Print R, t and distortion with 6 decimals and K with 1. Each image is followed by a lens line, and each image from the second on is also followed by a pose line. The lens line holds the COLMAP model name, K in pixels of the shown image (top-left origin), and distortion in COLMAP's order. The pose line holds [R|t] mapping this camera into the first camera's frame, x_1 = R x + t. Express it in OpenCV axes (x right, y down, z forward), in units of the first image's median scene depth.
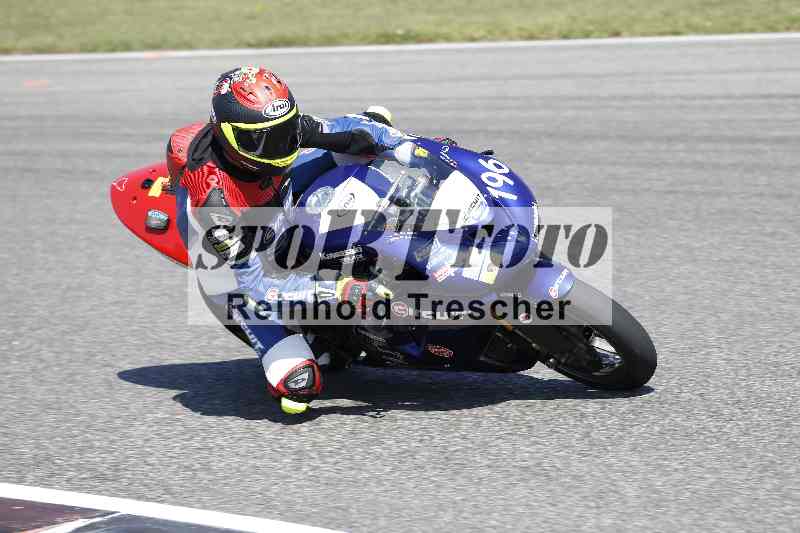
lens RADIAL K [[4645.4, 0, 397.7], [0, 4645.4, 240.8], [0, 0, 1]] dist [1.919096, 0.000000]
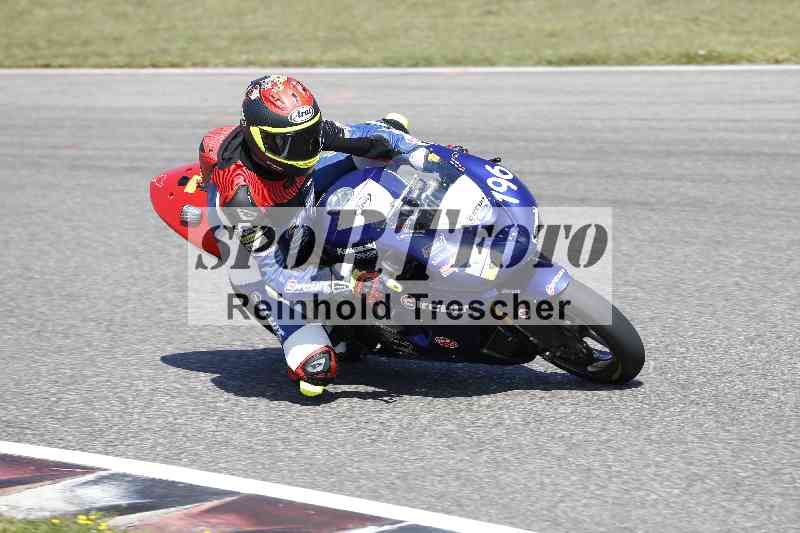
lens RADIAL K [[4645.4, 0, 410.2], [0, 4645.4, 215.0], [0, 0, 1]] dist [1.919096, 0.000000]
pose [[0.997617, 0.029326, -0.062448, 0.067034], [-0.029902, 0.999518, -0.008307, 0.003323], [0.062175, 0.010154, 0.998014, -0.077885]]
